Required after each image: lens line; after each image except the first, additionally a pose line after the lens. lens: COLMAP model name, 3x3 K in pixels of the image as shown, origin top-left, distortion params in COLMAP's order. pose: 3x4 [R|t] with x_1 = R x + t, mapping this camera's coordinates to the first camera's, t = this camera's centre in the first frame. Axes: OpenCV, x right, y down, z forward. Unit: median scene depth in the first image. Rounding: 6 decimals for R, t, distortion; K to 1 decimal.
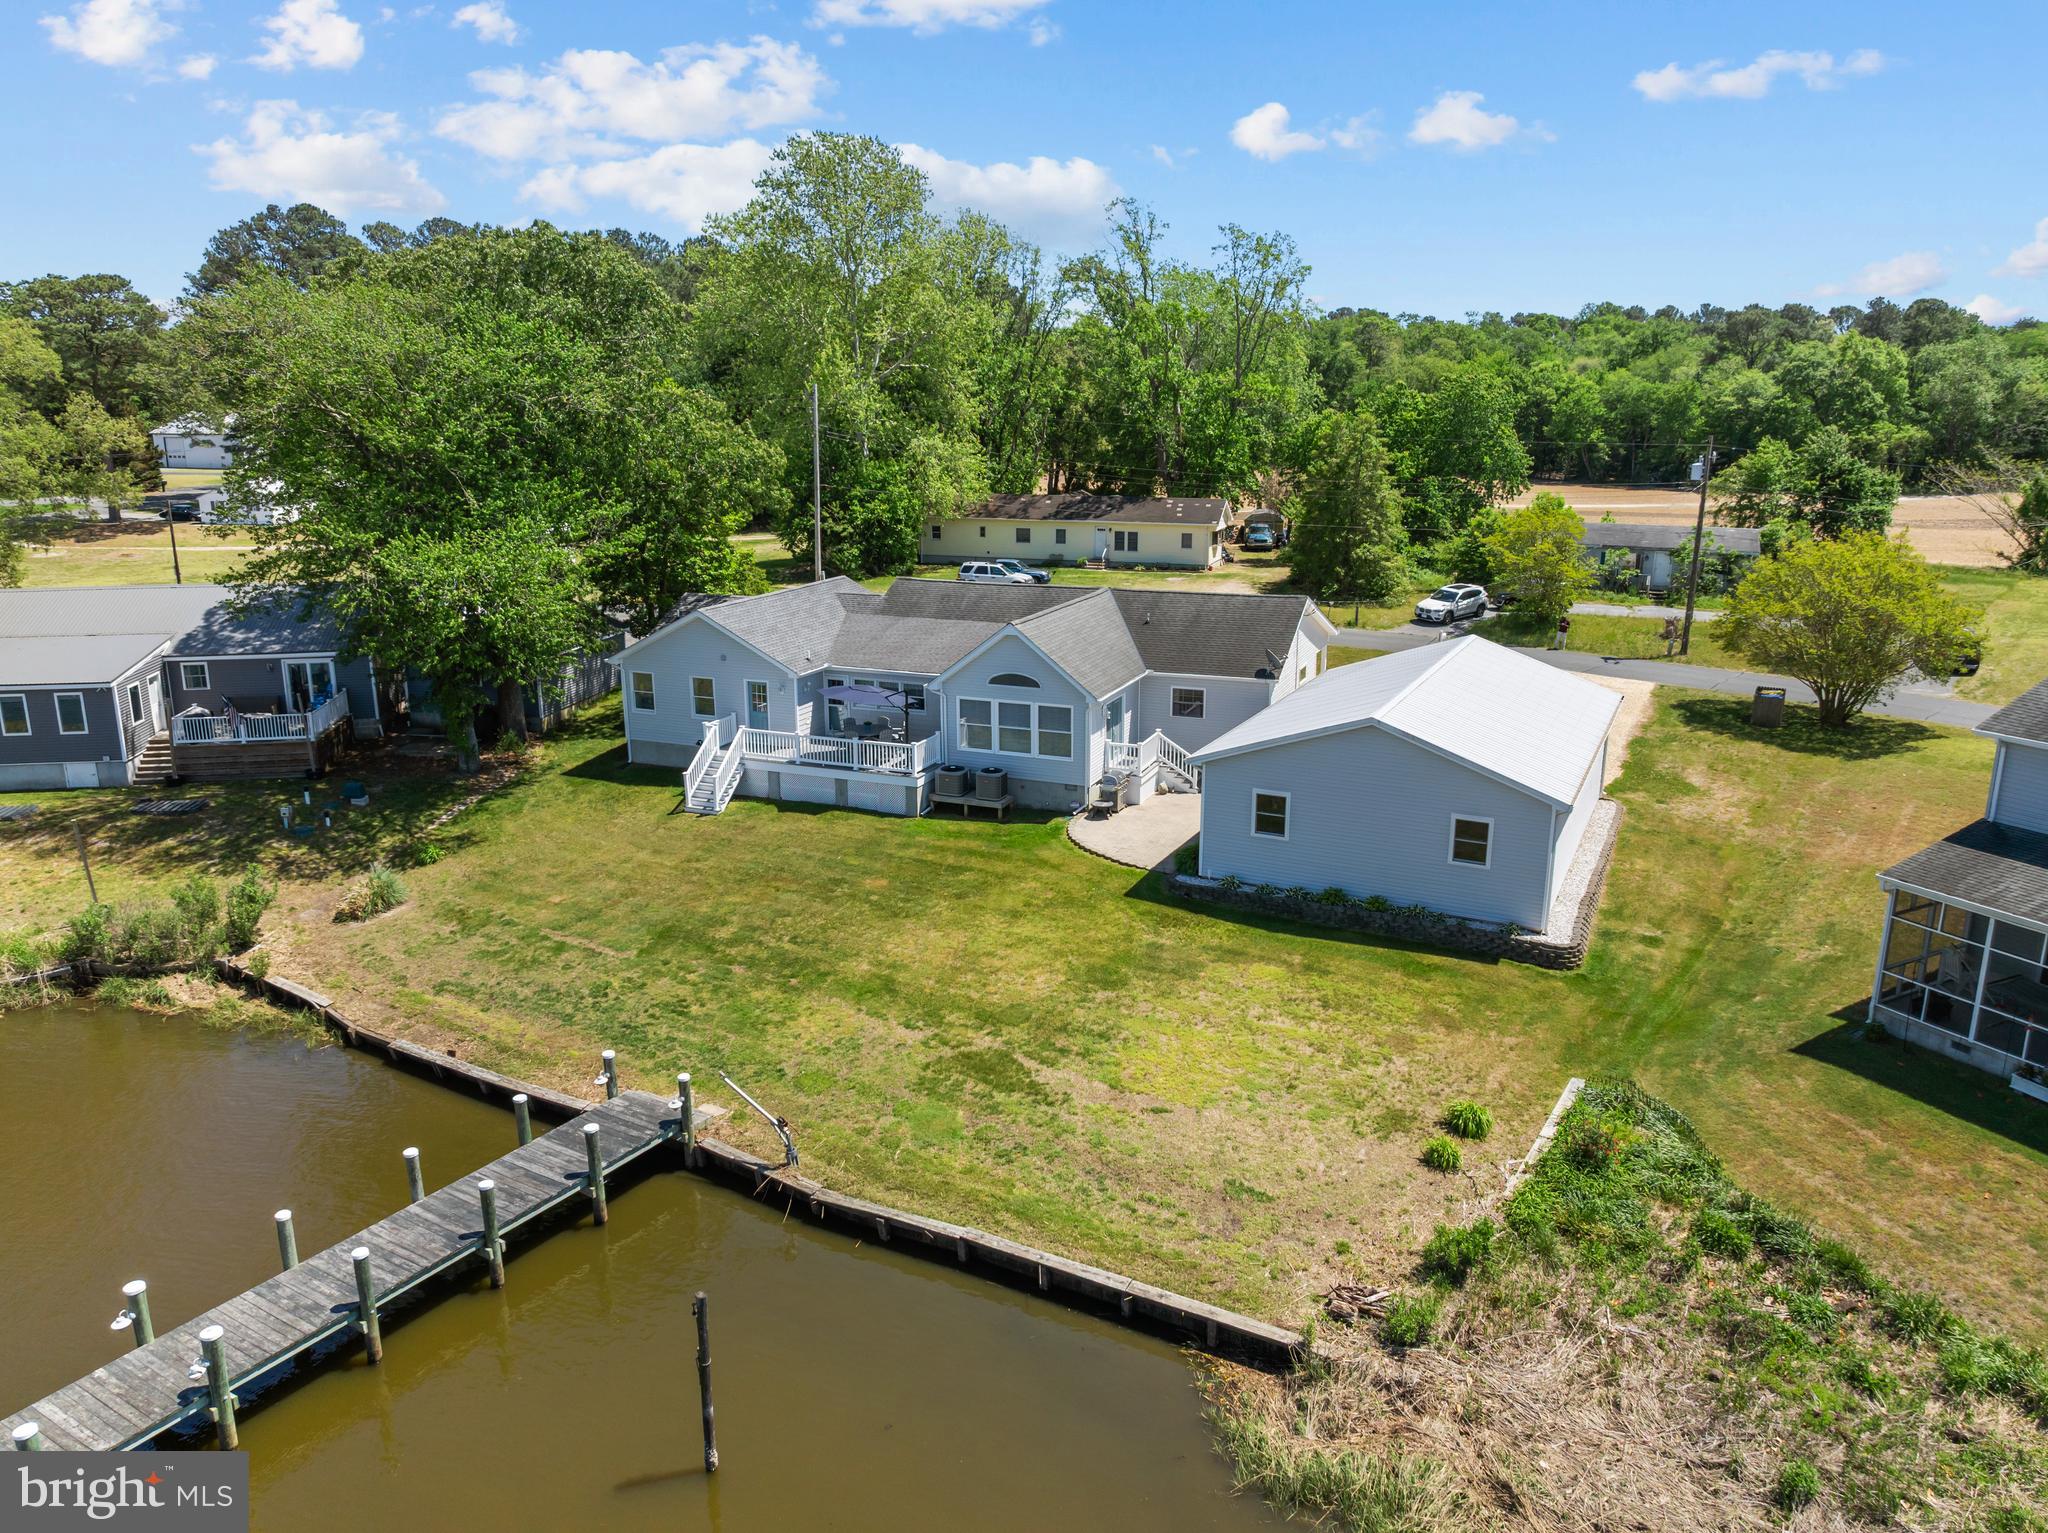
lens RADIAL K [[1435.8, 0, 1025.5], [0, 1435.8, 760.2], [0, 0, 1]] dist [-0.038008, 0.008460]
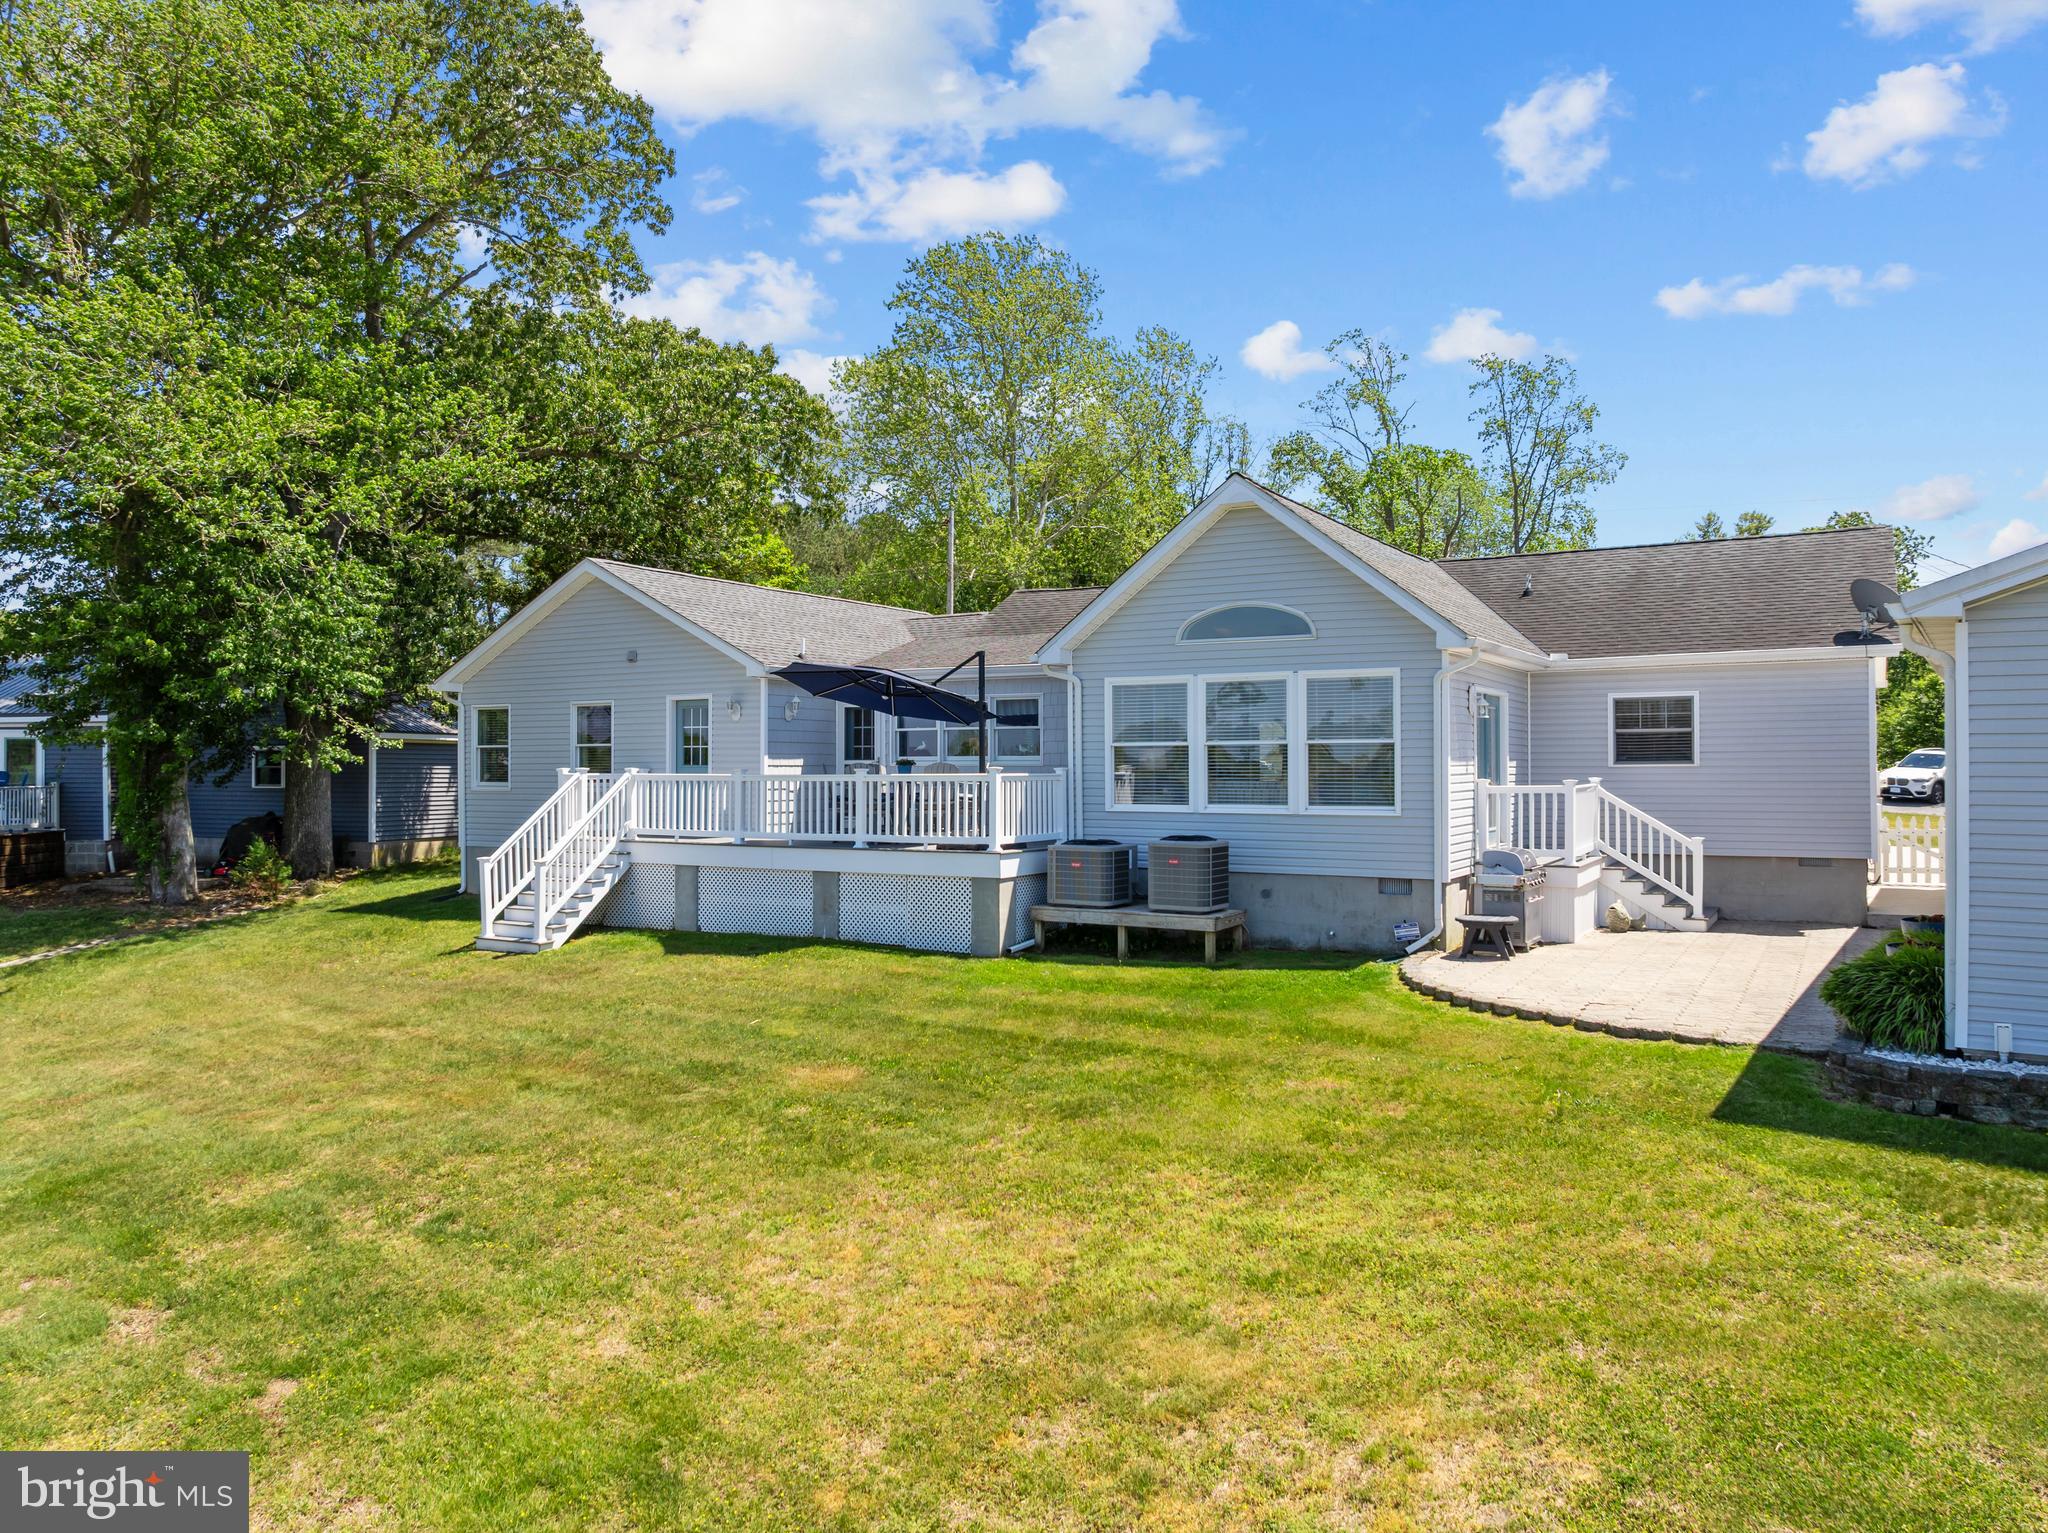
lens RADIAL K [[1440.7, 0, 1026.4], [0, 1440.7, 759.0], [0, 0, 1]] dist [-0.031612, -0.005045]
pose [[0.990742, -0.001659, -0.135751, -0.015716], [-0.032603, 0.967756, -0.249770, 0.097559], [0.131788, 0.251883, 0.958742, 0.692118]]
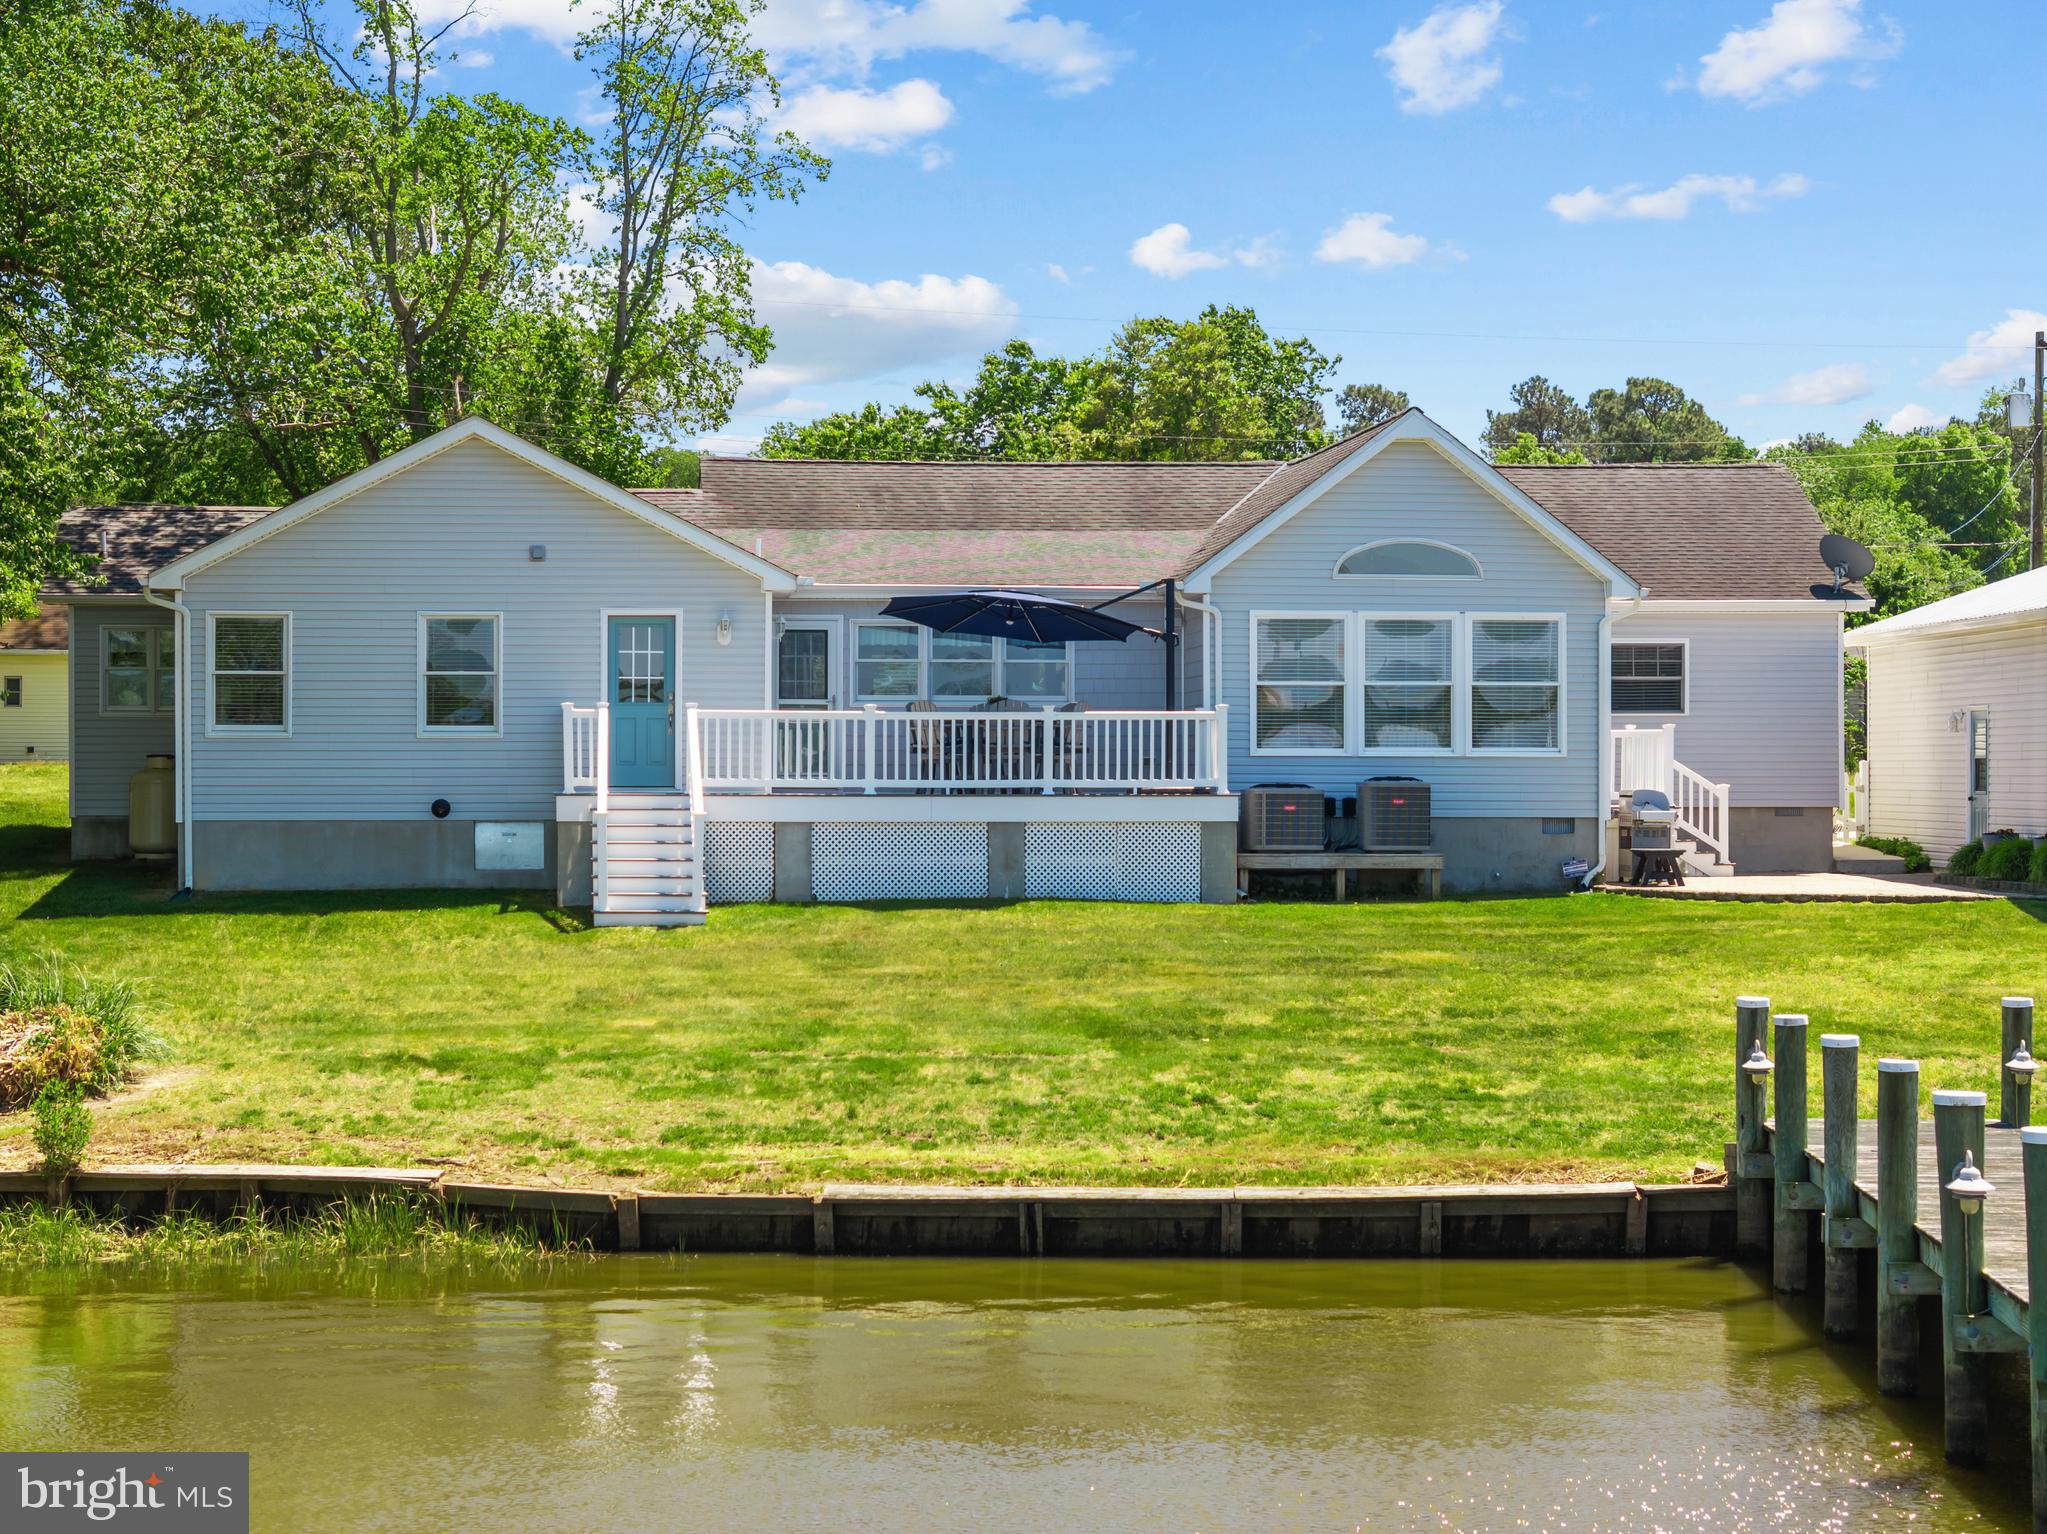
lens RADIAL K [[4119.0, 0, 1023.5], [0, 4119.0, 767.0], [0, 0, 1]] dist [-0.115691, 0.203080]
pose [[0.879958, 0.003507, 0.475039, -0.727051], [0.114854, 0.968736, -0.219908, 0.269091], [-0.460958, 0.248070, 0.852044, 0.109341]]
